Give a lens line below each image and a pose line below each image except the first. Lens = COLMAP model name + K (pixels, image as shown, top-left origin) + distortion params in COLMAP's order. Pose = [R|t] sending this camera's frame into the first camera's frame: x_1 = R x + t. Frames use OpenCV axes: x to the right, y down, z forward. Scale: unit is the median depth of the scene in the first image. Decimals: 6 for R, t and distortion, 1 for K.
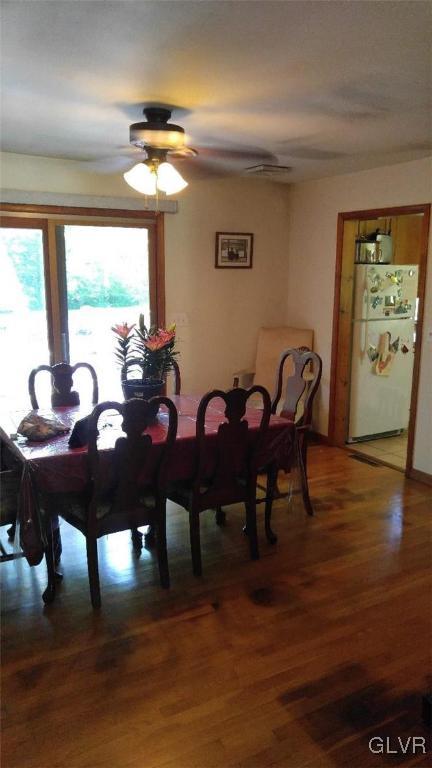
lens RADIAL K [[559.4, 0, 222.4], [0, 559.4, 393.1], [0, 0, 1]] dist [0.164992, -0.465785]
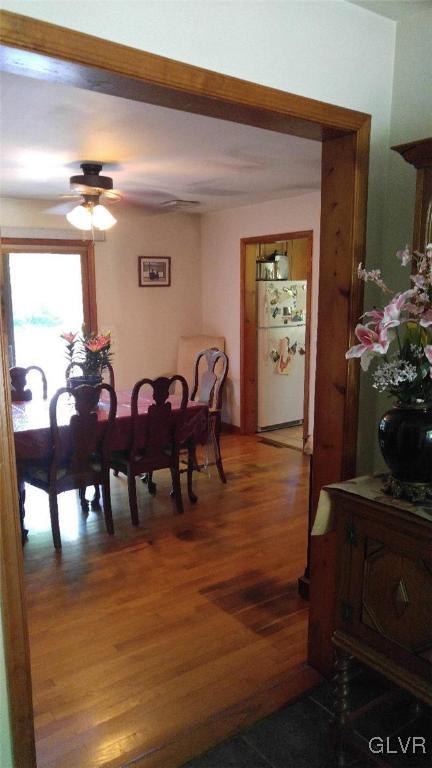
lens RADIAL K [[529.5, 0, 180.5], [0, 529.5, 384.2], [0, 0, 1]] dist [0.103958, -0.000182]
pose [[0.997394, -0.034959, 0.063107, -0.005928], [0.037265, 0.998667, -0.035727, 0.040522], [-0.061774, 0.037986, 0.997367, -0.174721]]
